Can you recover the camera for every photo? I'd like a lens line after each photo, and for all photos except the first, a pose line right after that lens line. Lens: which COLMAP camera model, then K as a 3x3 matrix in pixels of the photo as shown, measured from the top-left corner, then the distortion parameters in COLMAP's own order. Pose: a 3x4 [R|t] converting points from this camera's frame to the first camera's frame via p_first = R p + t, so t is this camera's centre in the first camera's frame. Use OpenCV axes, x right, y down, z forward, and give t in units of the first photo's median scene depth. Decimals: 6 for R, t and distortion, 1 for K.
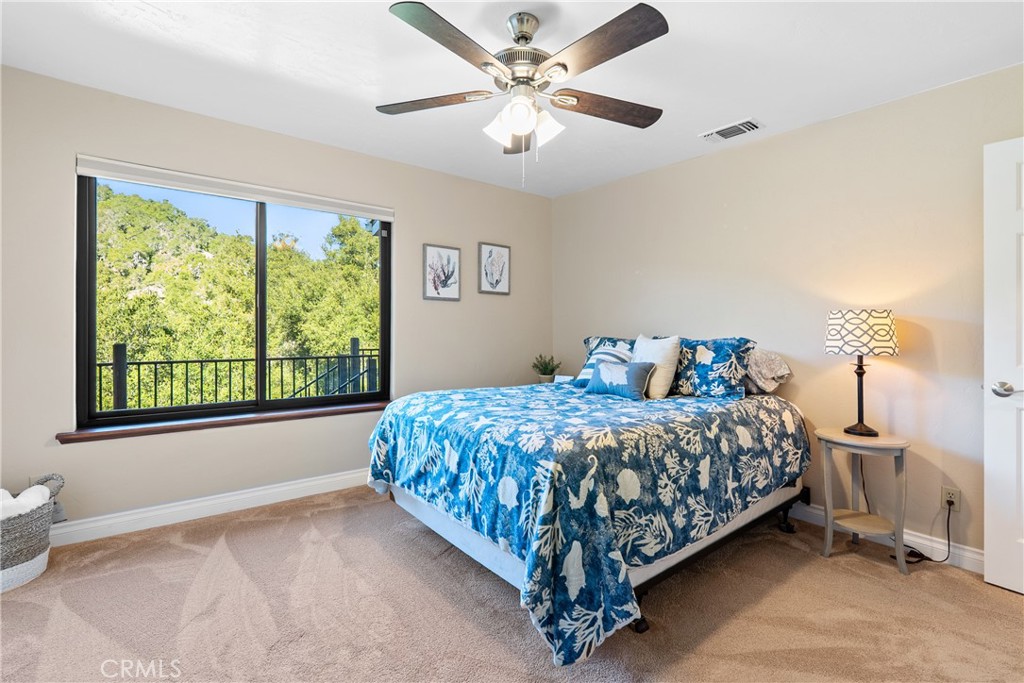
lens RADIAL K [[467.9, 0, 526.1], [0, 467.9, 329.1], [0, 0, 1]] dist [-0.010285, 0.000358]
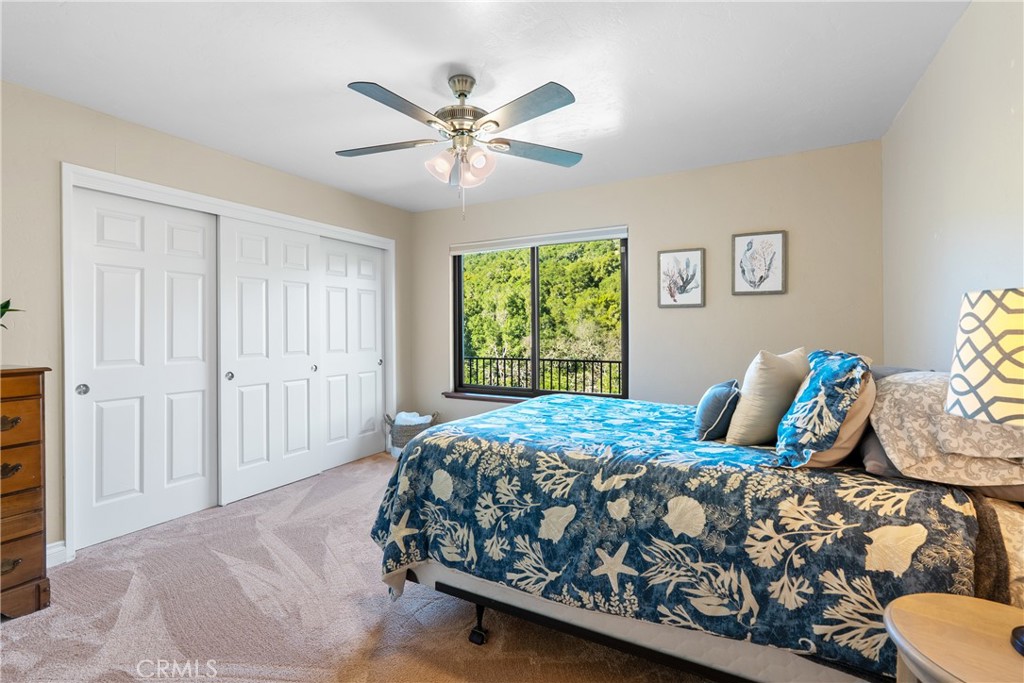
lens RADIAL K [[467.9, 0, 510.8], [0, 467.9, 339.8], [0, 0, 1]] dist [-0.010285, 0.000358]
pose [[0.371505, 0.006363, -0.928409, 0.923720], [0.003627, 0.999959, 0.008305, -0.008371], [0.928424, -0.006453, 0.371466, 0.538079]]
